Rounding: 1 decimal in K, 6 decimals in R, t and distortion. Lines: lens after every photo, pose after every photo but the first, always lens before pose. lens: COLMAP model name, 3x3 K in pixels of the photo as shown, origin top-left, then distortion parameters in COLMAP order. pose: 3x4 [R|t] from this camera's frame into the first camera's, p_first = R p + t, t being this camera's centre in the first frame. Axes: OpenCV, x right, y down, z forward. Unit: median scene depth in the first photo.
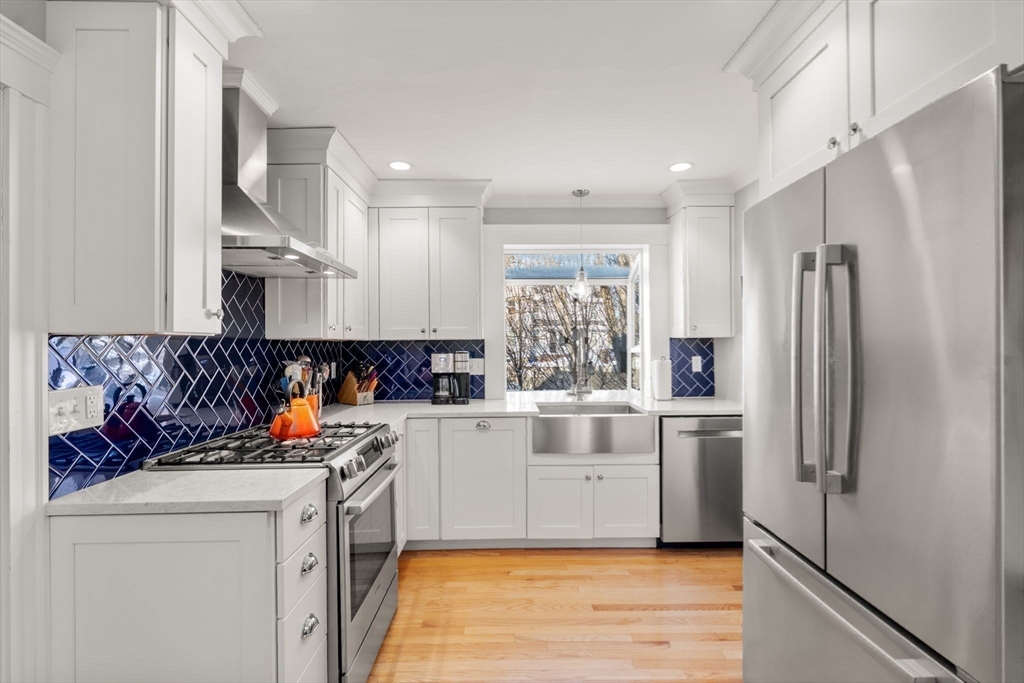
lens RADIAL K [[455.7, 0, 514.1], [0, 455.7, 339.5], [0, 0, 1]] dist [-0.002984, -0.000264]
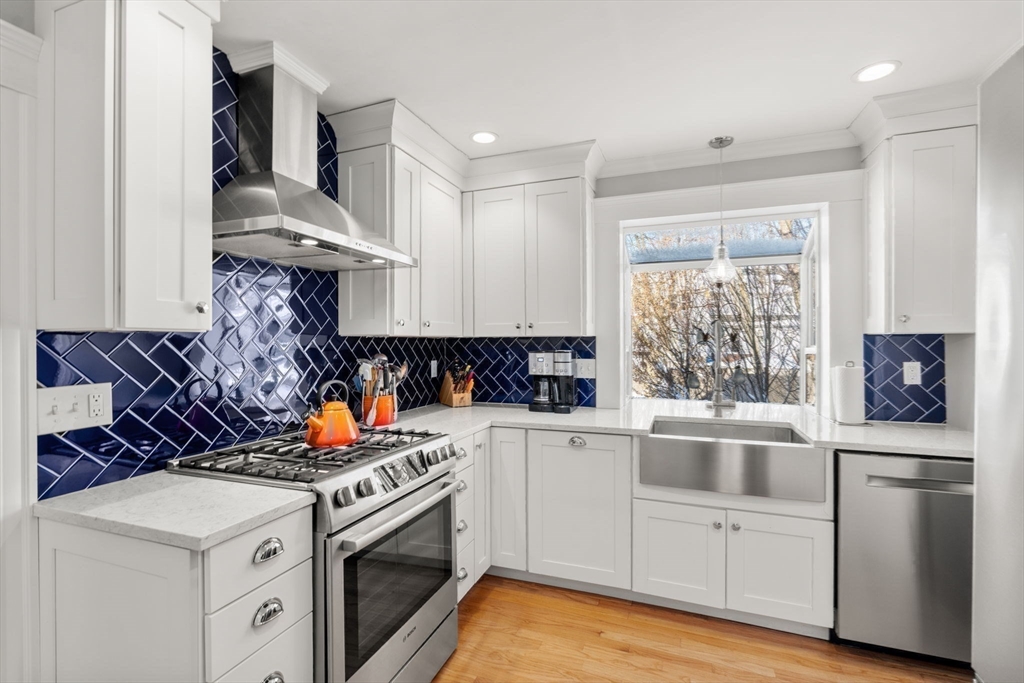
lens RADIAL K [[458.7, 0, 509.7], [0, 458.7, 341.6], [0, 0, 1]] dist [-0.001739, -0.000073]
pose [[0.930442, 0.004360, -0.366412, 0.116875], [-0.000280, 0.999937, 0.011188, 0.000200], [0.366438, -0.010308, 0.930385, 0.189580]]
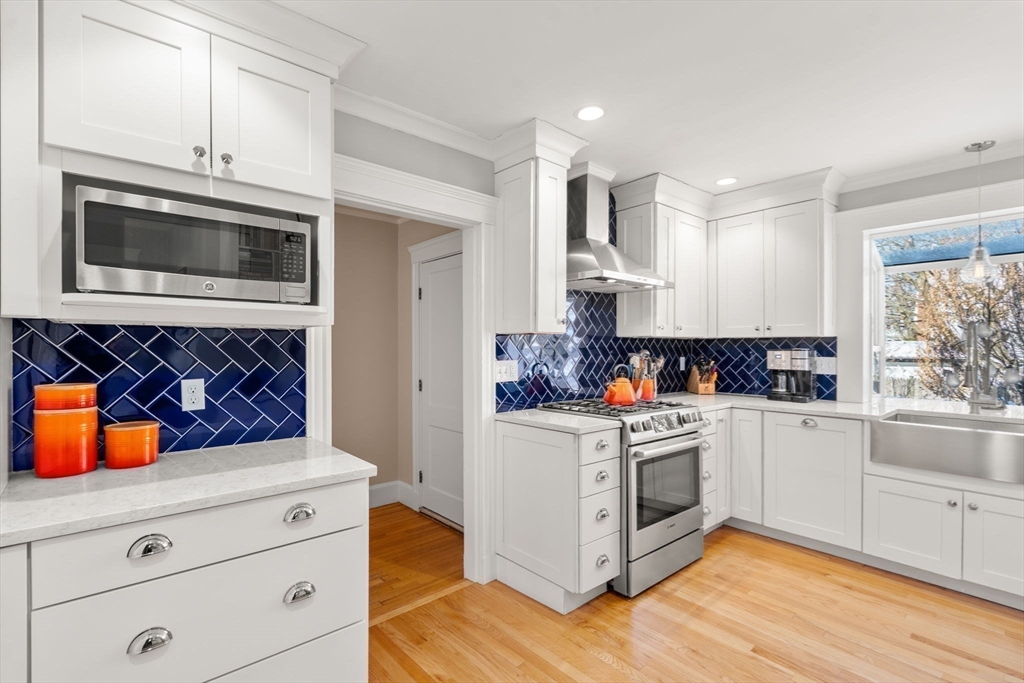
lens RADIAL K [[466.1, 0, 514.5], [0, 466.1, 346.6], [0, 0, 1]] dist [-0.001372, 0.000286]
pose [[0.648864, 0.008360, -0.760859, 0.277987], [0.001924, 0.999918, 0.012628, 0.008195], [0.760902, -0.009658, 0.648795, -0.137703]]
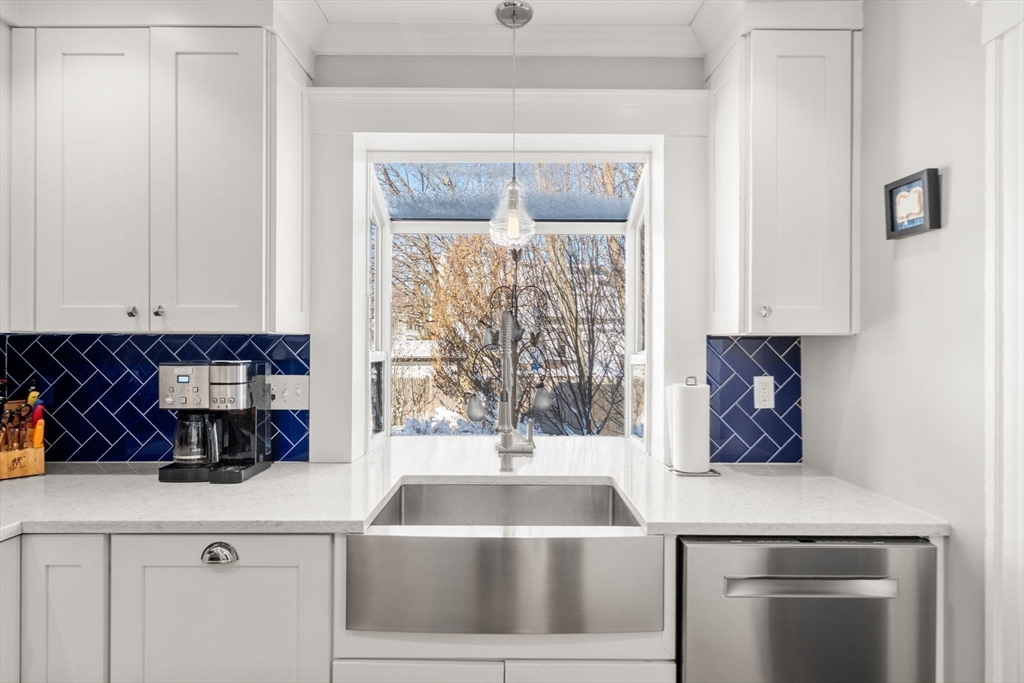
lens RADIAL K [[555.6, 0, 511.8], [0, 555.6, 344.1], [0, 0, 1]] dist [-0.000063, -0.000123]
pose [[0.999911, 0.011016, -0.007520, 0.176961], [-0.010964, 0.999915, 0.007002, 0.003933], [0.007597, -0.006919, 0.999947, 0.519341]]
